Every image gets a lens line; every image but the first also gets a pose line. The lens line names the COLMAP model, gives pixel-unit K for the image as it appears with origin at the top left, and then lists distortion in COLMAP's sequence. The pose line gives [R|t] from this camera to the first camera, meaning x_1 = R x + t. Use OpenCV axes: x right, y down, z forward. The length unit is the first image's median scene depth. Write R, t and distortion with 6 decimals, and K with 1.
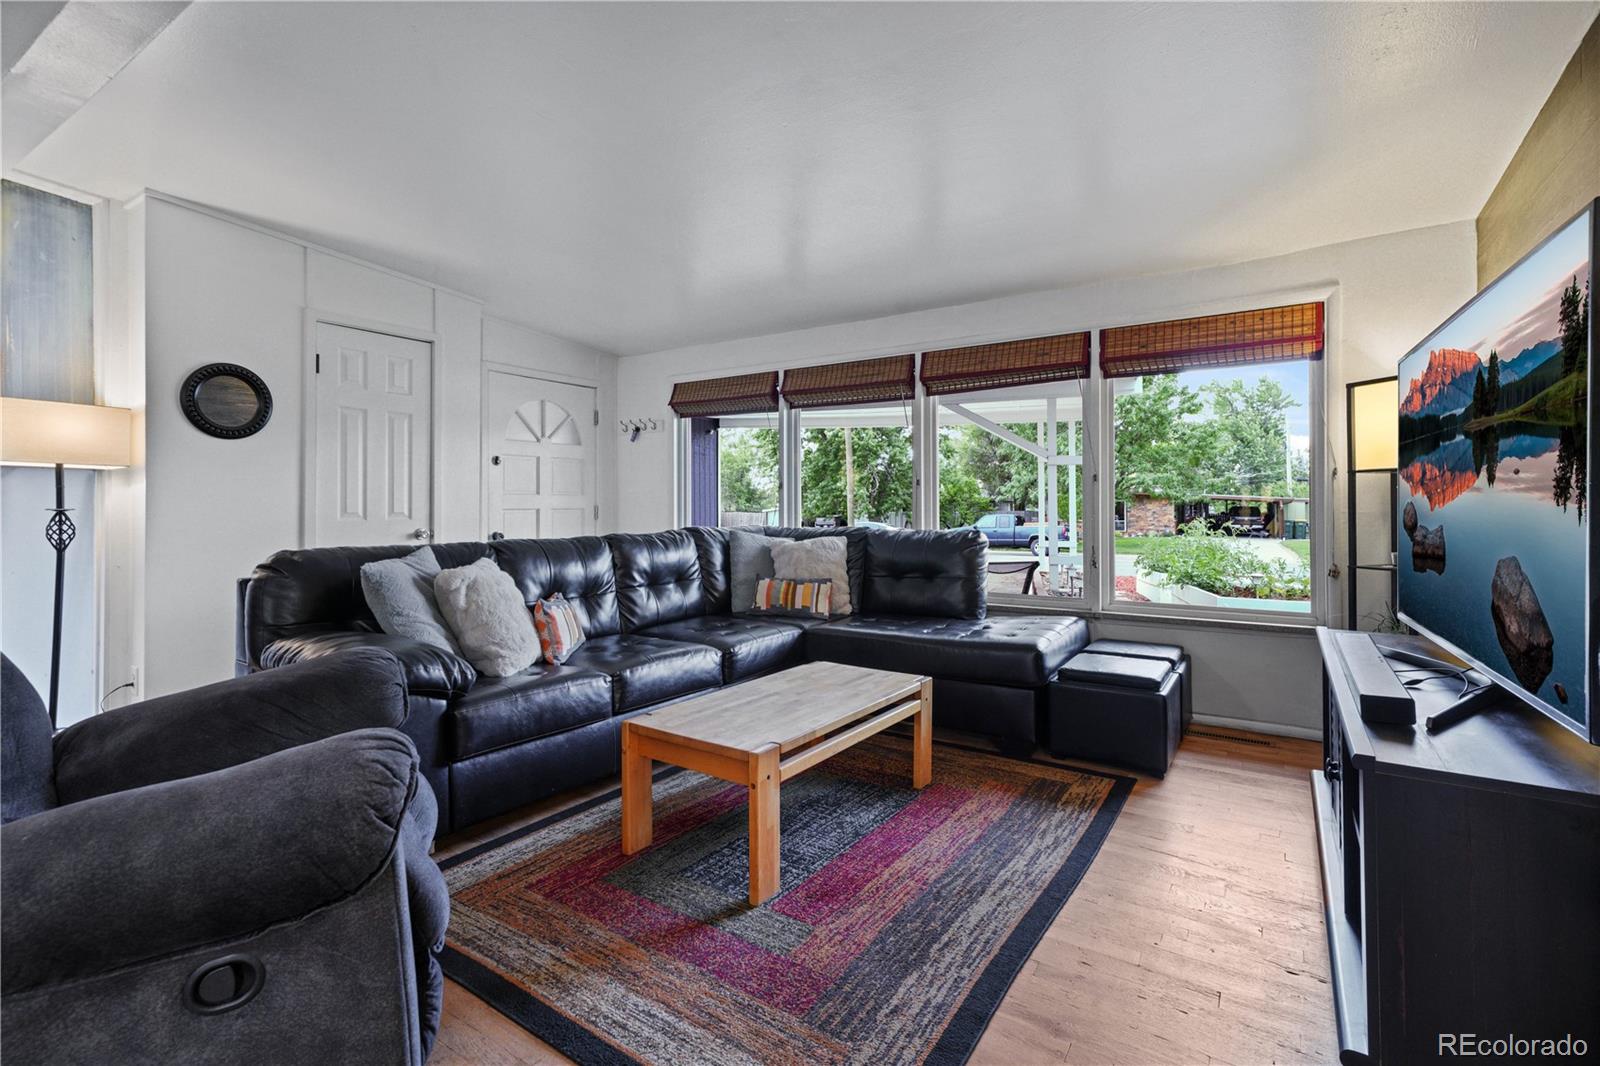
lens RADIAL K [[751.6, 0, 798.8], [0, 751.6, 502.6], [0, 0, 1]] dist [0.017875, 0.001111]
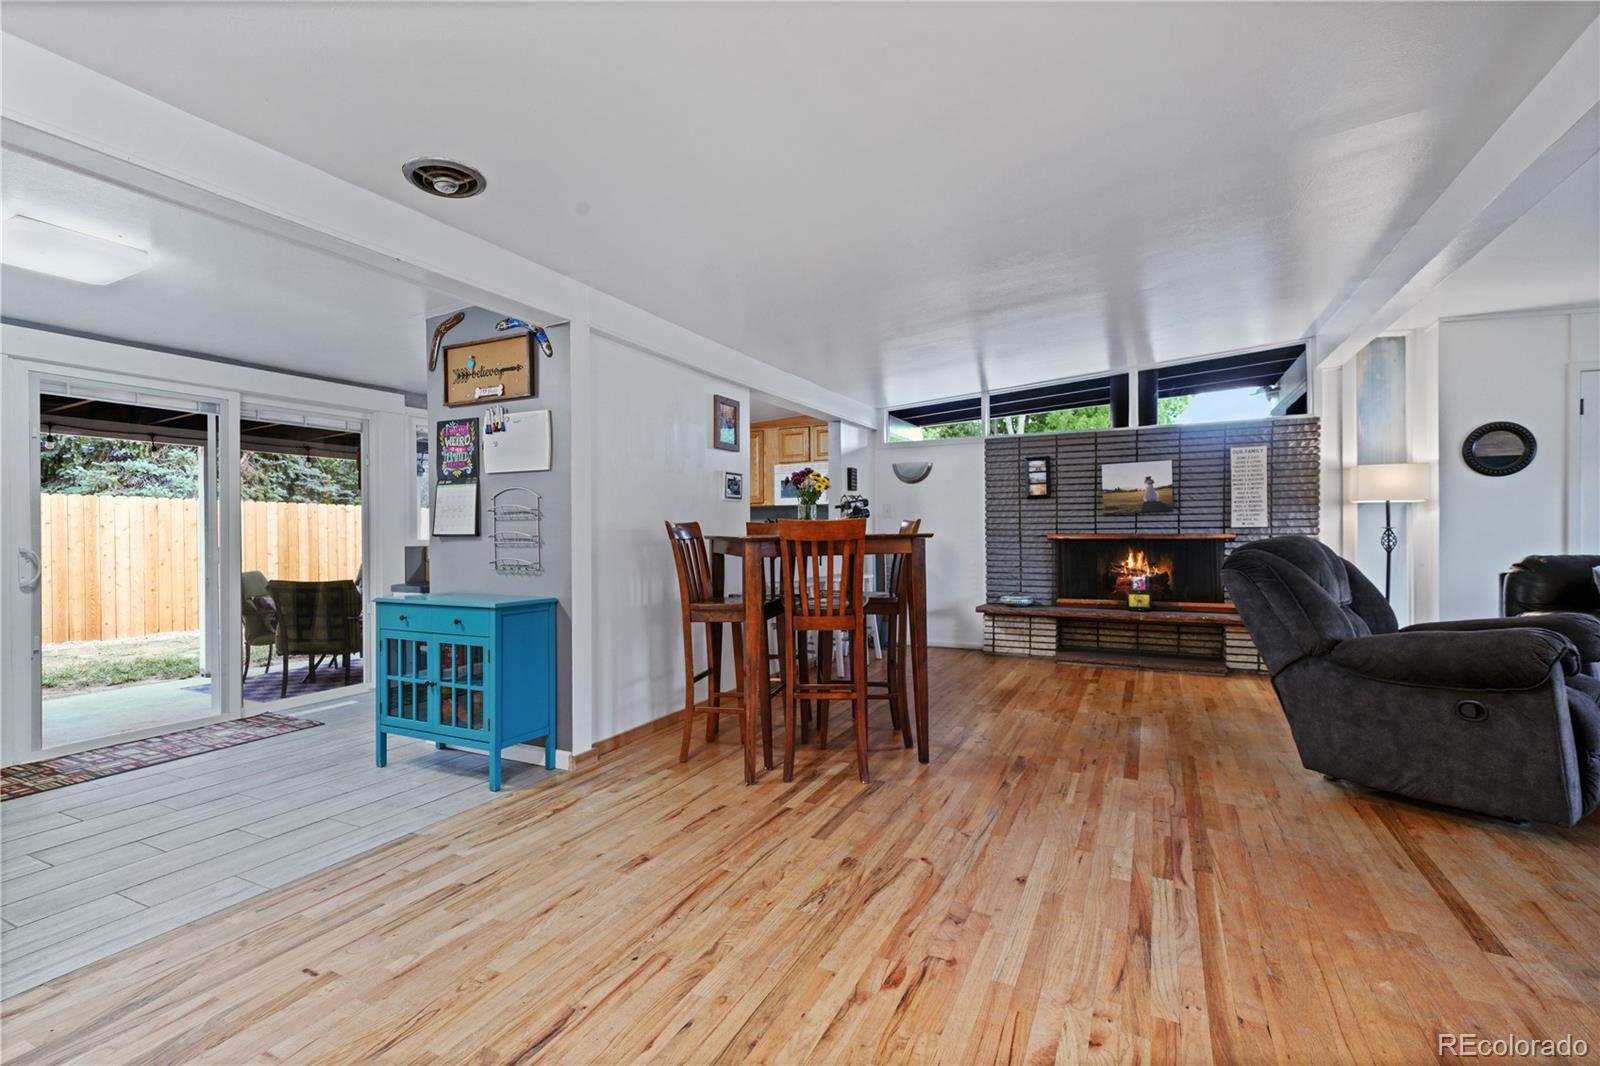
lens RADIAL K [[700.4, 0, 798.3], [0, 700.4, 531.3], [0, 0, 1]] dist [0.000079, 0.000498]
pose [[0.120247, 0.004494, -0.992734, 0.360909], [0.012392, 0.999905, 0.006027, -0.006790], [0.992667, -0.013026, 0.120179, -0.418687]]
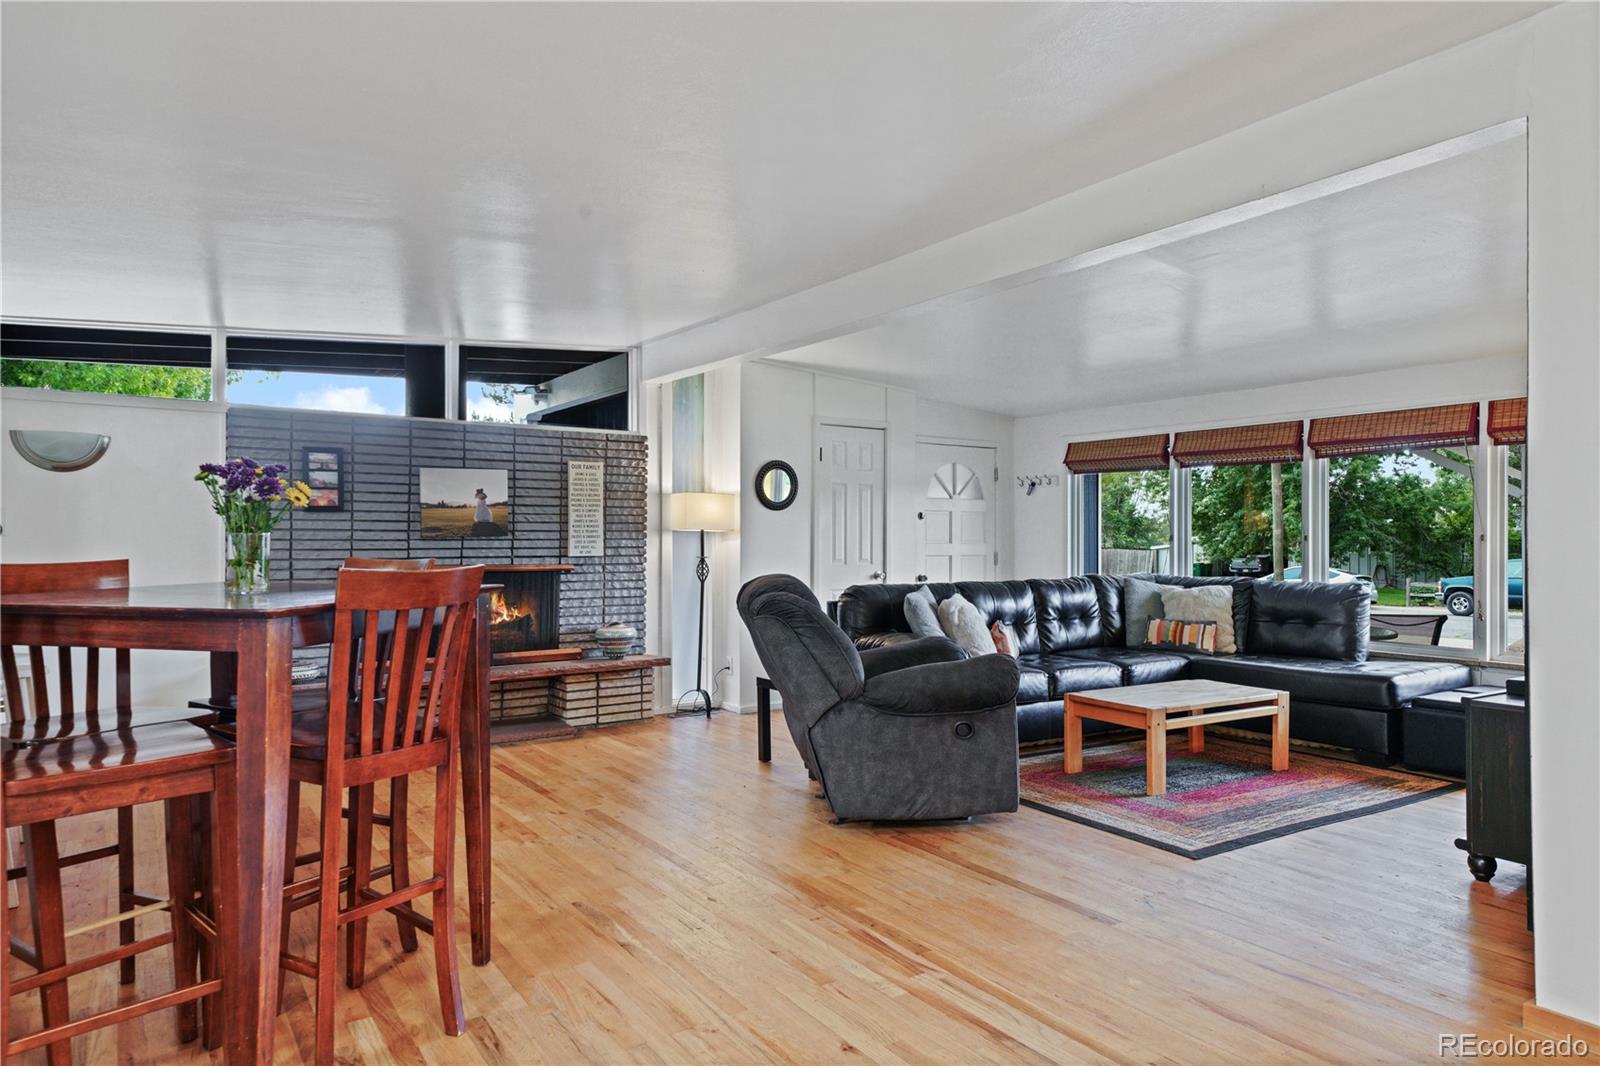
lens RADIAL K [[961.2, 0, 798.8], [0, 961.2, 529.0], [0, 0, 1]] dist [0.020439, -0.000225]
pose [[0.921518, 0.002546, -0.388328, 0.030880], [-0.005143, 0.999971, -0.005648, -0.035329], [0.388303, 0.007201, 0.921504, -0.732680]]
